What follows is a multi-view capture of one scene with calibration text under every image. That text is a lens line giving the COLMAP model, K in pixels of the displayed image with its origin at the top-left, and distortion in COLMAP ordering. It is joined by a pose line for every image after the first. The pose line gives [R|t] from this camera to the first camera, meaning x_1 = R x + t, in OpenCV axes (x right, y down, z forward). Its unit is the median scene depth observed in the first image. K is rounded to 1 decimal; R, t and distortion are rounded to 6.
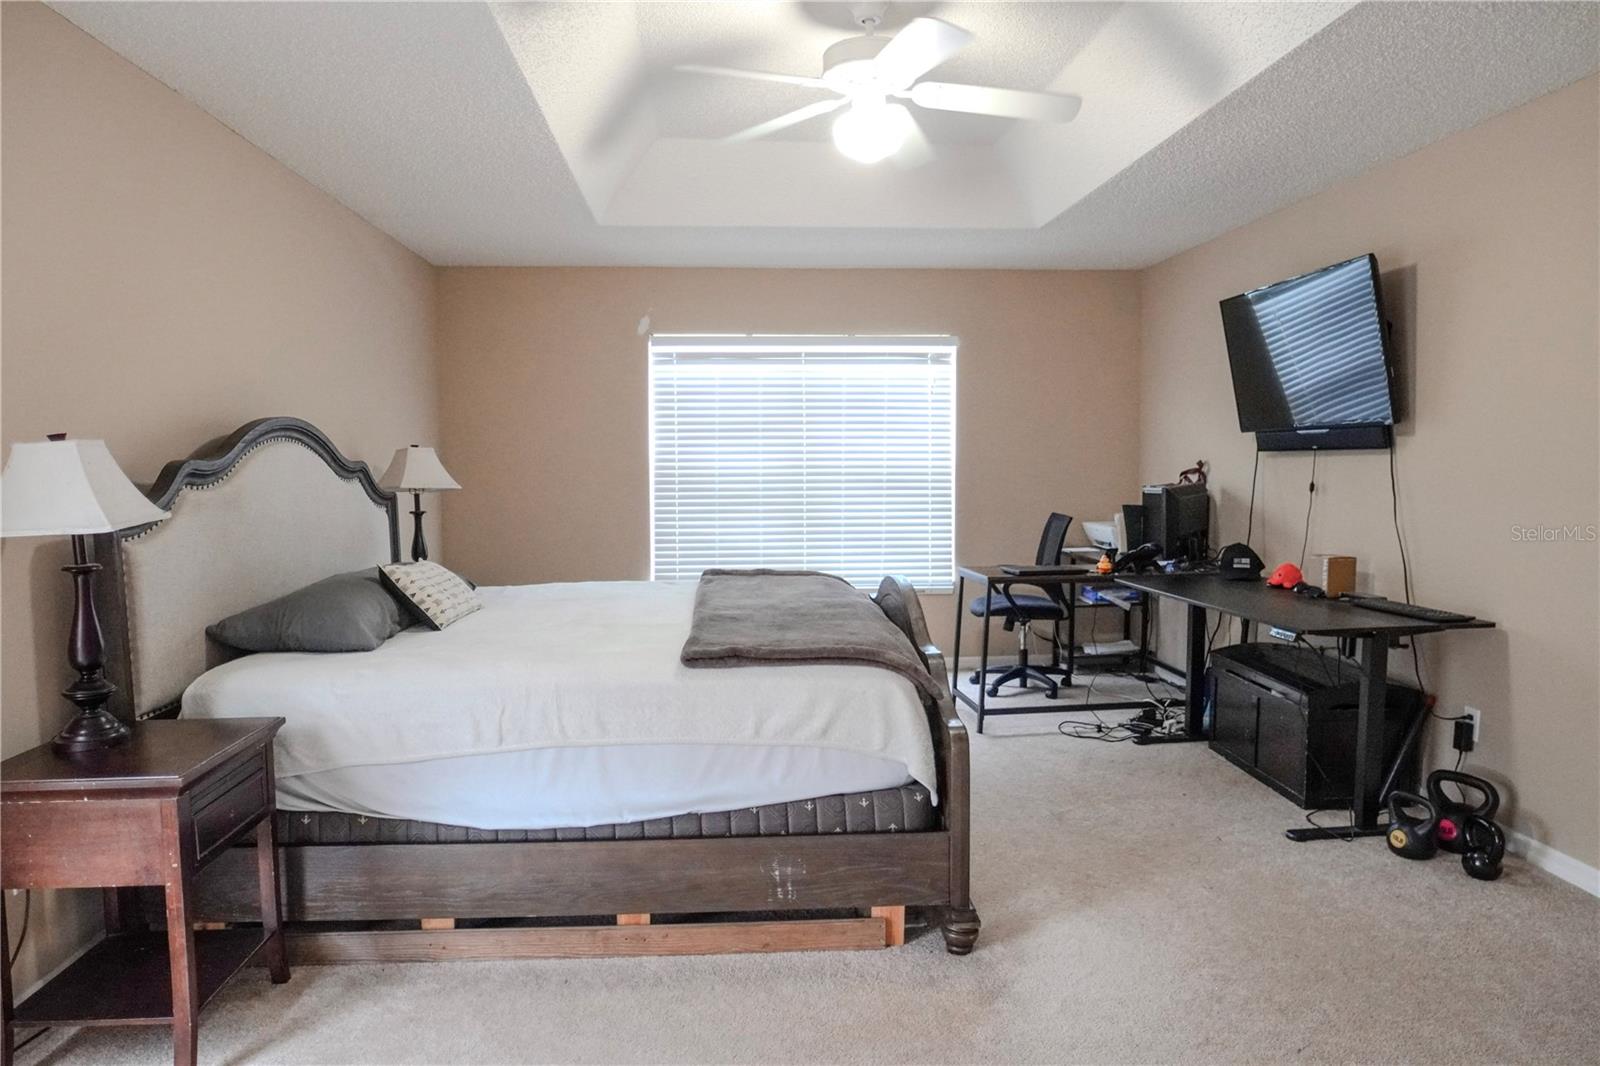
lens RADIAL K [[989.7, 0, 800.0], [0, 989.7, 533.0], [0, 0, 1]] dist [-0.022030, 0.000739]
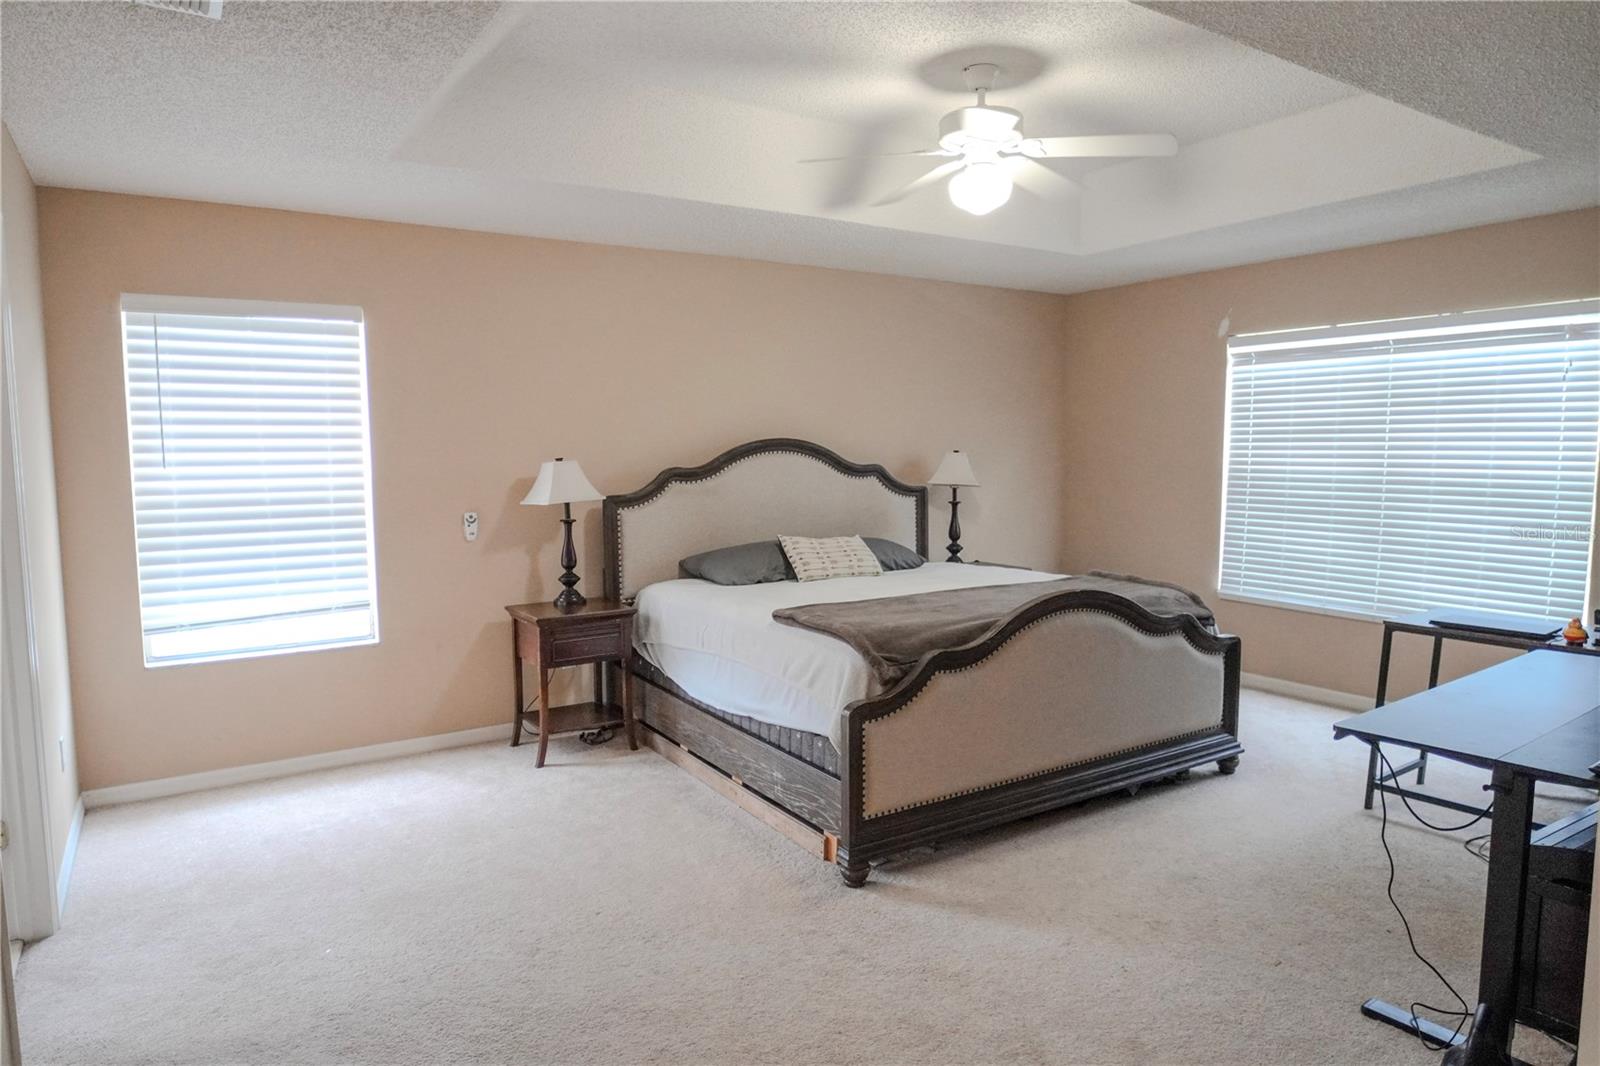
lens RADIAL K [[989.7, 0, 800.0], [0, 989.7, 533.0], [0, 0, 1]] dist [-0.022030, 0.000739]
pose [[0.477336, 0.081257, -0.874956, 0.949315], [-0.061050, 0.996376, 0.059227, -0.065376], [0.876597, 0.025145, 0.480567, 0.276581]]
